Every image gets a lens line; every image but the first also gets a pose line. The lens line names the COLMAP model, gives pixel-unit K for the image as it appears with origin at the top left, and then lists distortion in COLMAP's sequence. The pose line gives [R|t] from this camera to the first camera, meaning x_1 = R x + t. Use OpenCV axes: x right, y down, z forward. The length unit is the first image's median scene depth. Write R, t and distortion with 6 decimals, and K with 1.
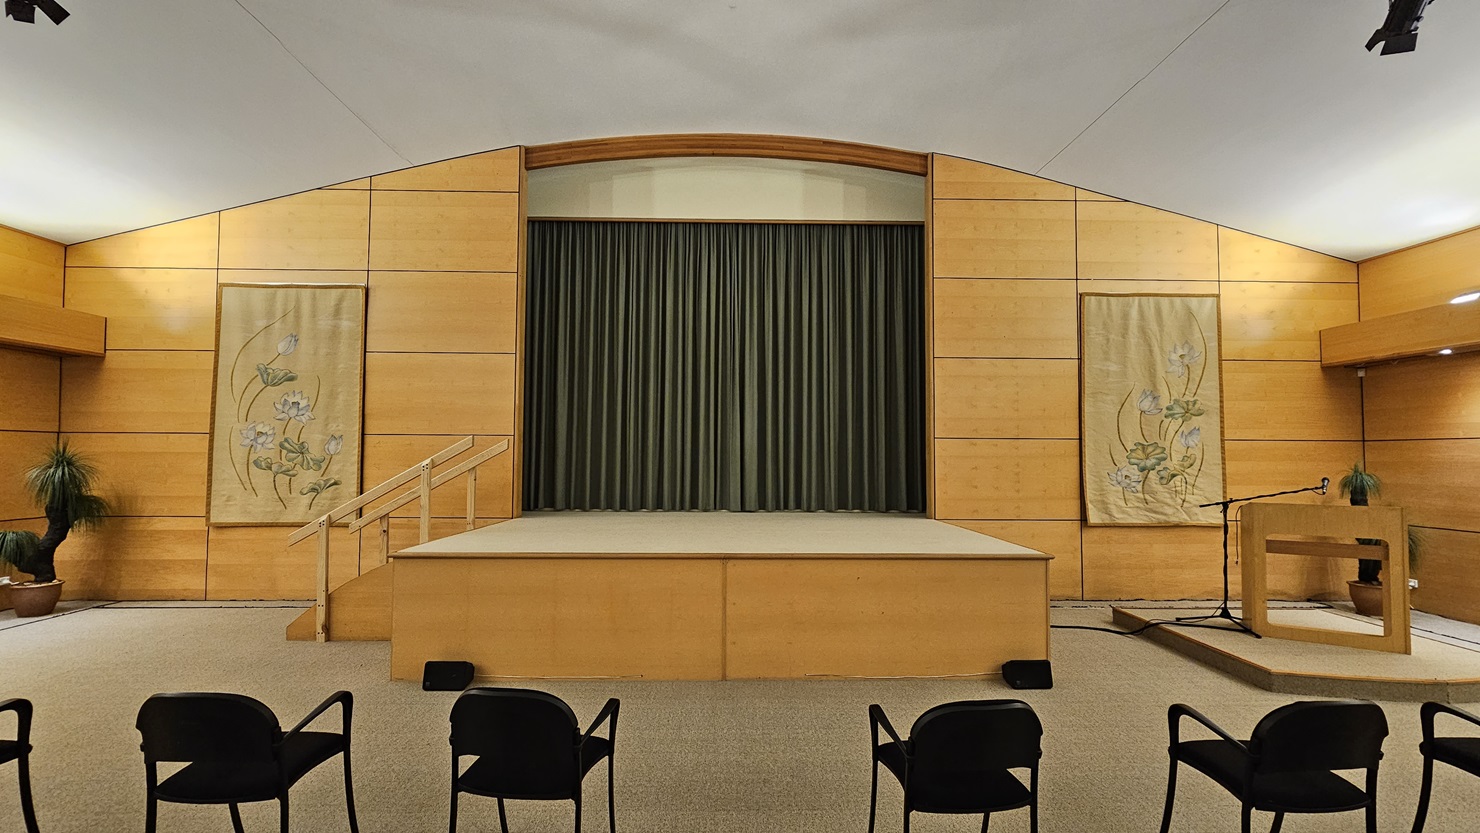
lens RADIAL K [[608.5, 0, 745.0], [0, 608.5, 438.0], [0, 0, 1]] dist [0.002069, -0.005010]
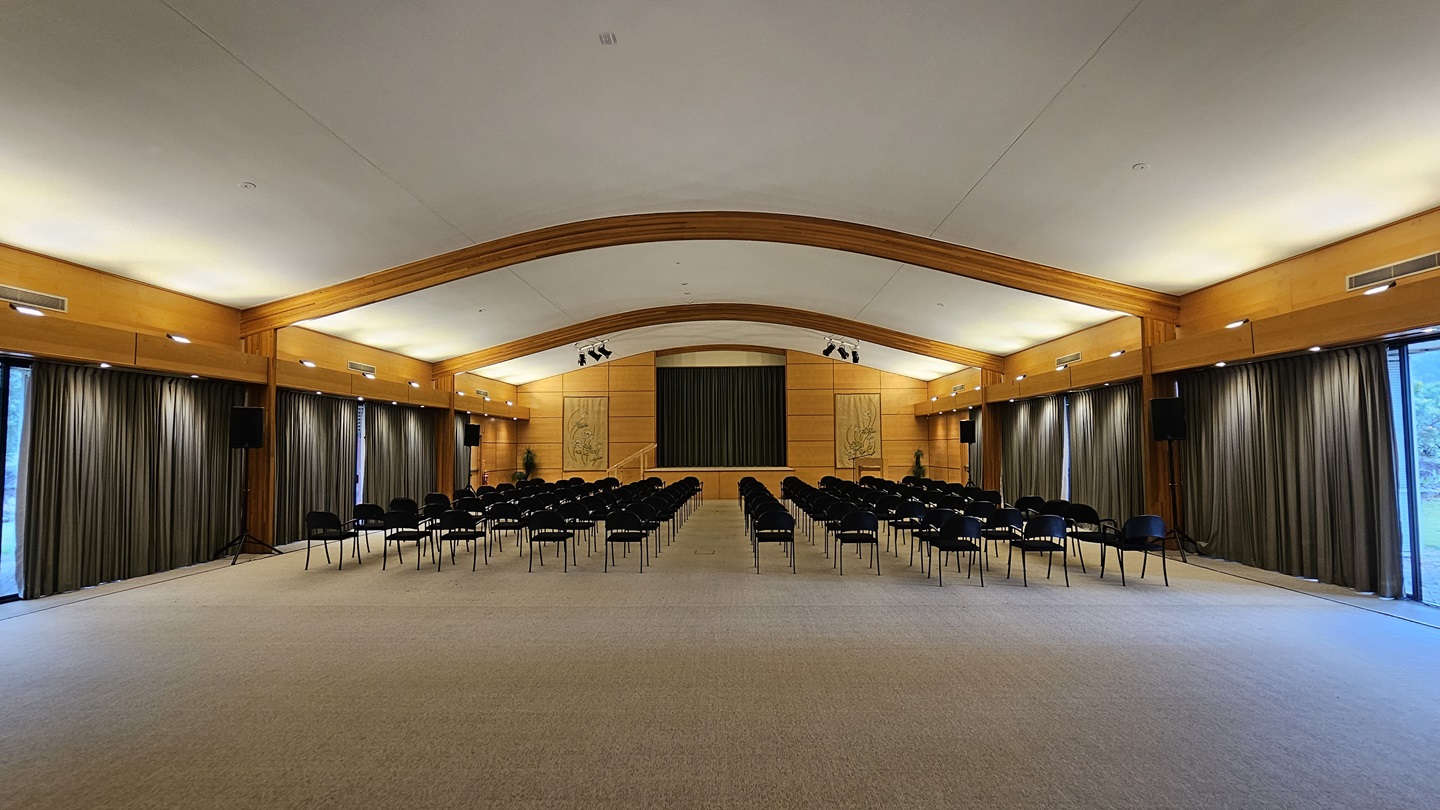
lens RADIAL K [[592.1, 0, 724.8], [0, 592.1, 425.9], [0, 0, 1]] dist [0.002069, -0.005010]
pose [[0.998508, -0.015432, -0.052370, 0.150395], [0.015731, 0.999862, 0.005296, -0.099940], [0.052281, -0.006112, 0.998614, -2.070300]]
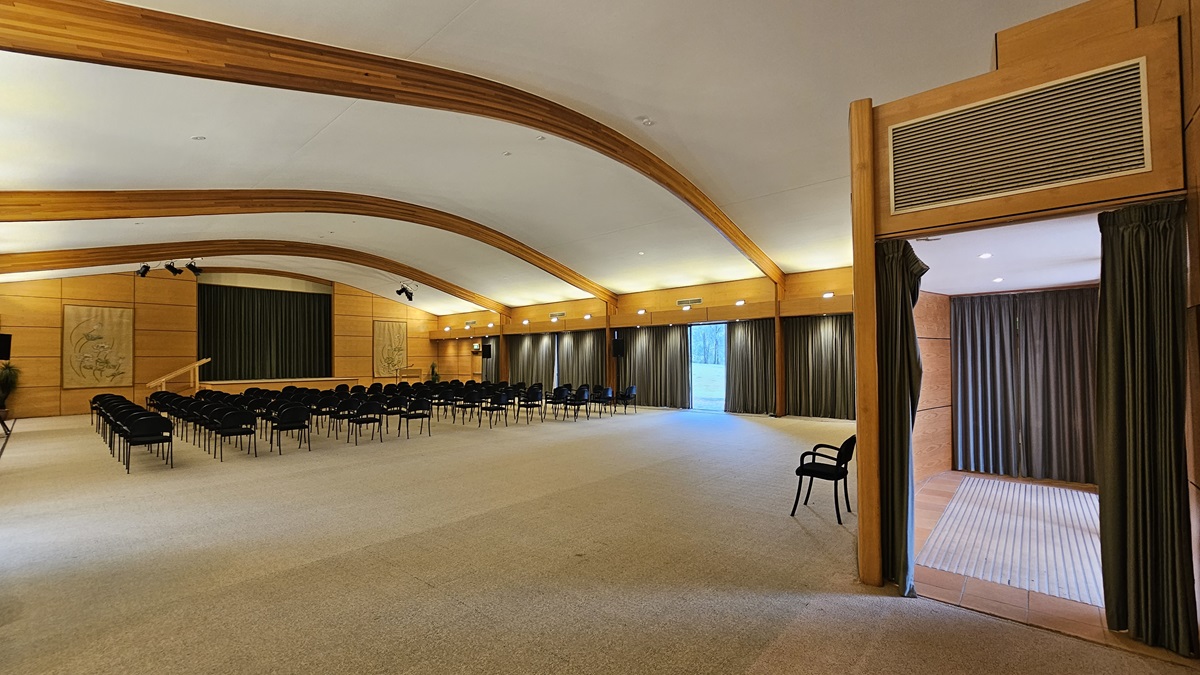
lens RADIAL K [[493.4, 0, 604.0], [0, 493.4, 355.0], [0, 0, 1]] dist [0.002069, -0.005010]
pose [[0.675731, -0.005562, 0.737127, -0.842199], [-0.017739, 0.999559, 0.023804, -0.114702], [-0.736935, -0.029161, 0.675335, -2.380555]]
